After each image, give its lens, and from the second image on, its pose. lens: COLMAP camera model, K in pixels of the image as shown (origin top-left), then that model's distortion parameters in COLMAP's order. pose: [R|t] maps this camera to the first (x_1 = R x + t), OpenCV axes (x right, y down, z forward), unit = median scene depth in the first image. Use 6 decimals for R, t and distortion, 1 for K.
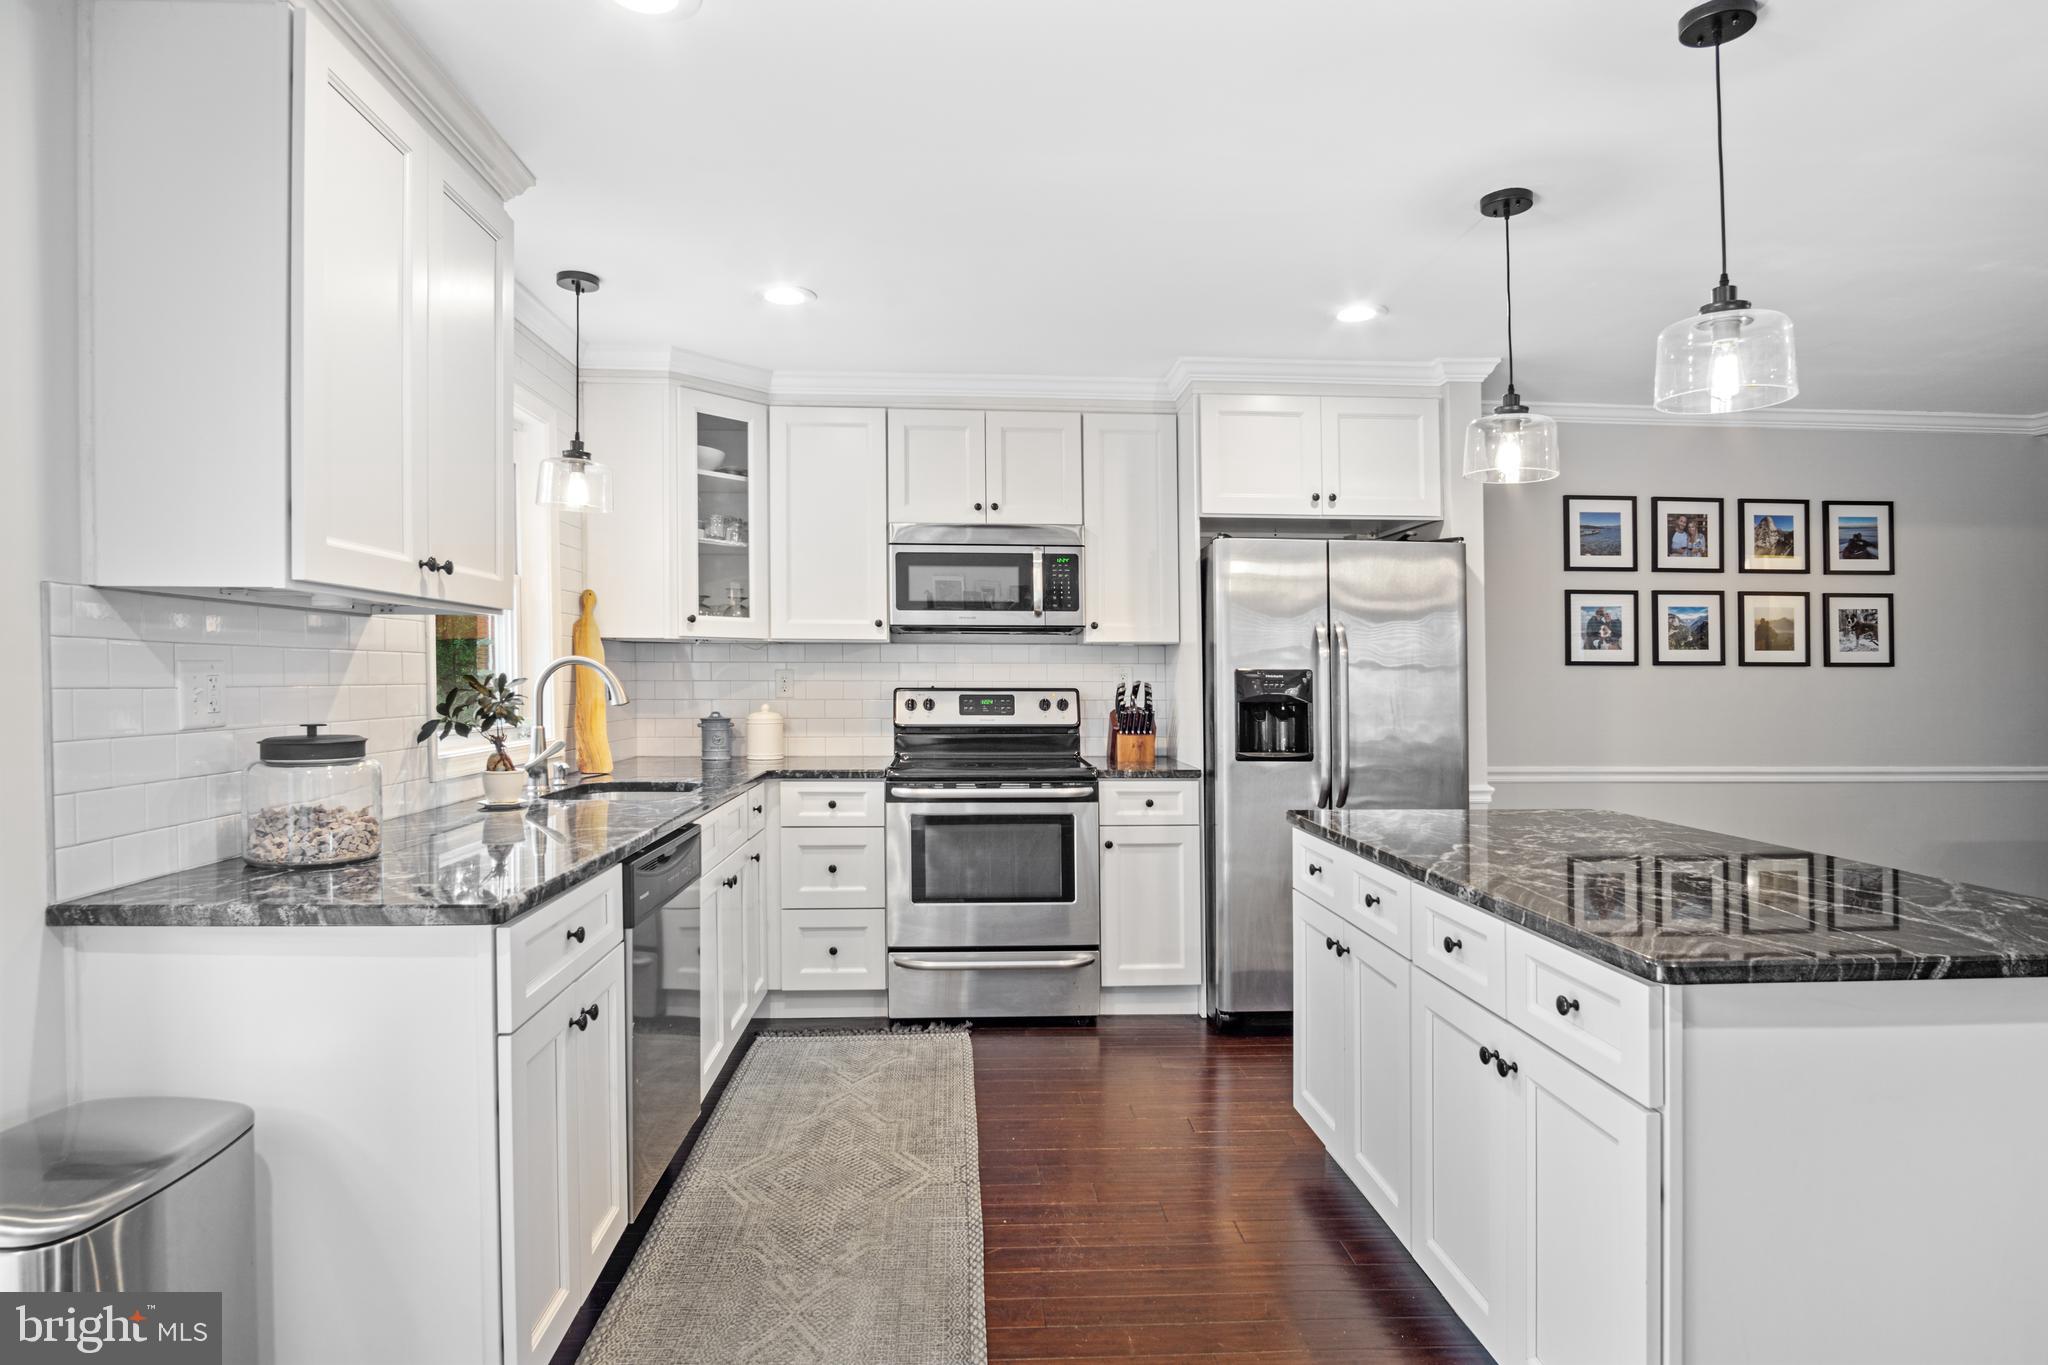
lens RADIAL K [[1091.9, 0, 1024.0], [0, 1091.9, 682.5], [0, 0, 1]] dist [-0.021829, 0.000632]
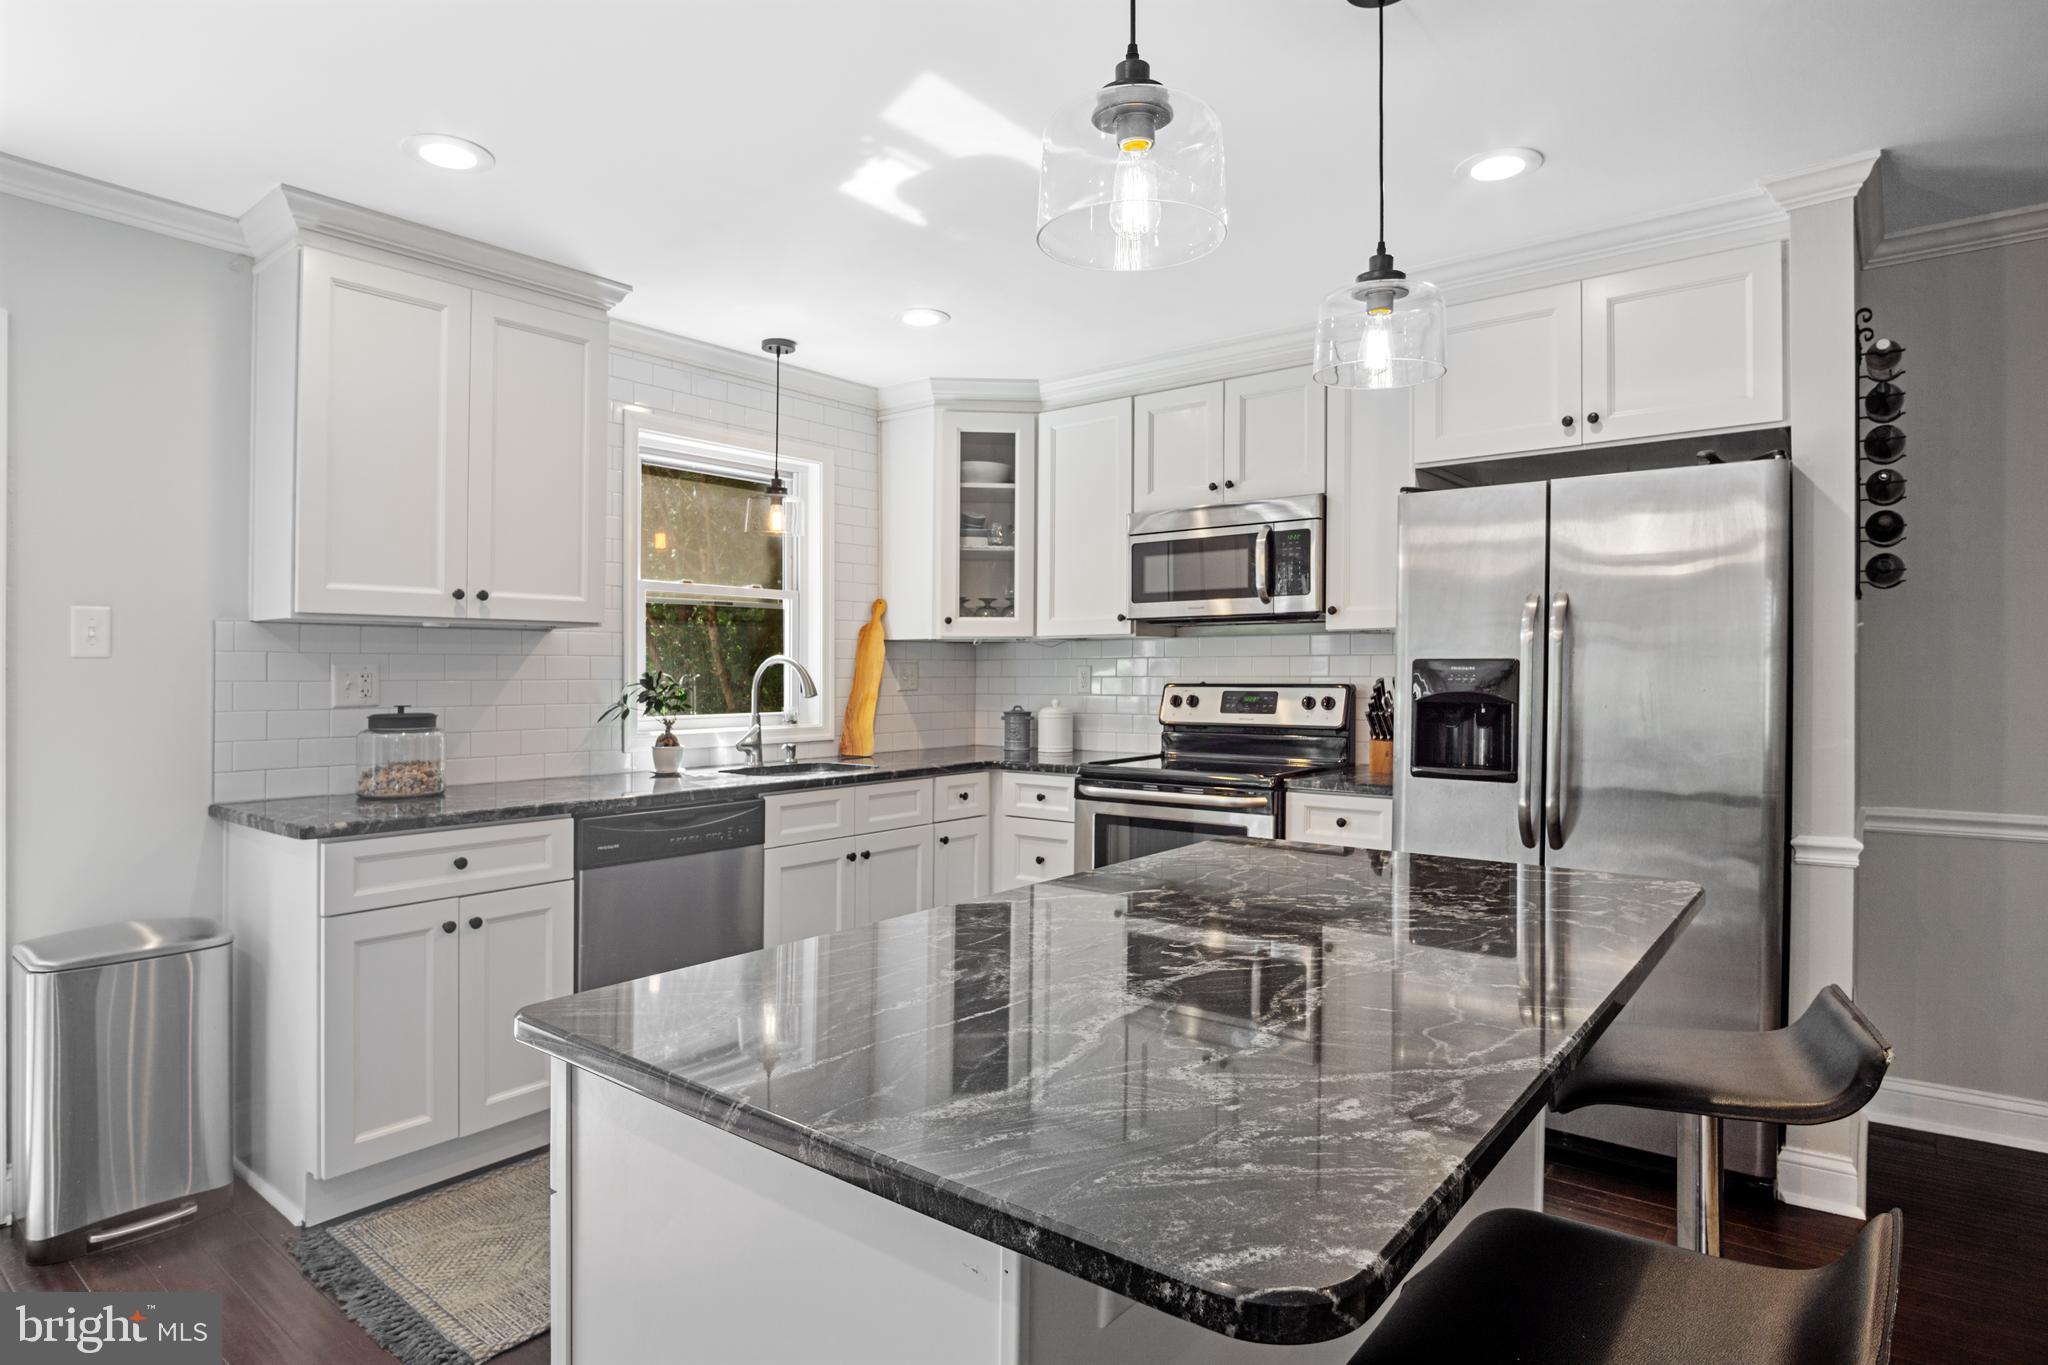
lens RADIAL K [[1091.9, 0, 1024.0], [0, 1091.9, 682.5], [0, 0, 1]] dist [-0.021829, 0.000632]
pose [[0.751590, -0.000170, -0.659630, 0.444131], [0.001408, 0.999998, 0.001347, 0.002582], [0.659629, -0.001942, 0.751589, 0.203611]]
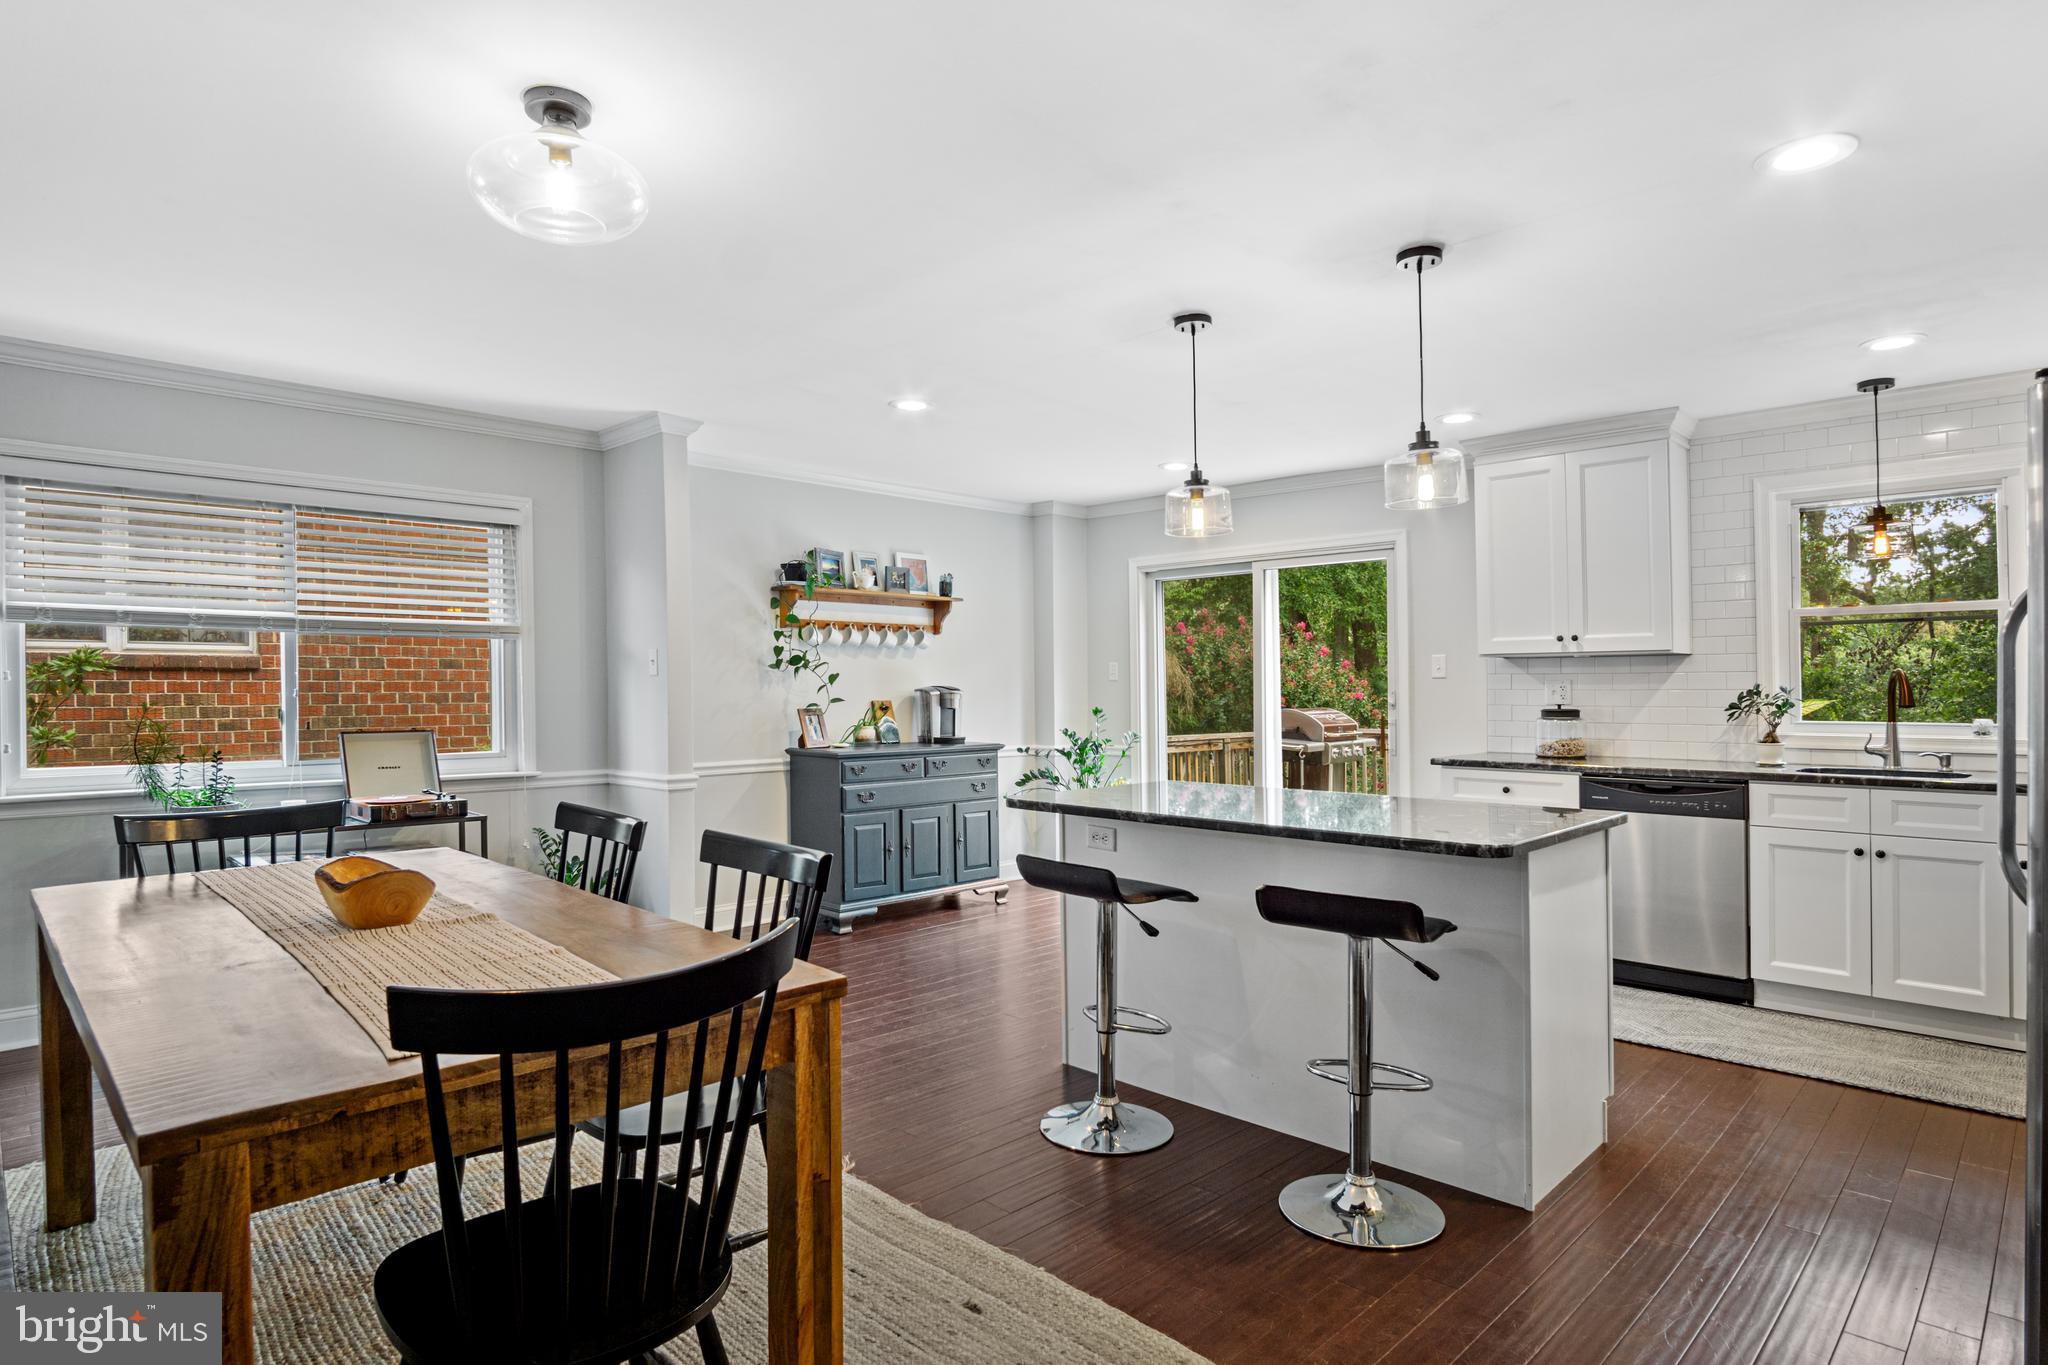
lens RADIAL K [[1091.9, 0, 1024.0], [0, 1091.9, 682.5], [0, 0, 1]] dist [-0.021829, 0.000632]
pose [[-0.744159, -0.006415, -0.667972, 0.916959], [-0.005972, 0.999978, -0.002951, 0.001138], [0.667976, 0.001793, -0.744181, 0.951854]]
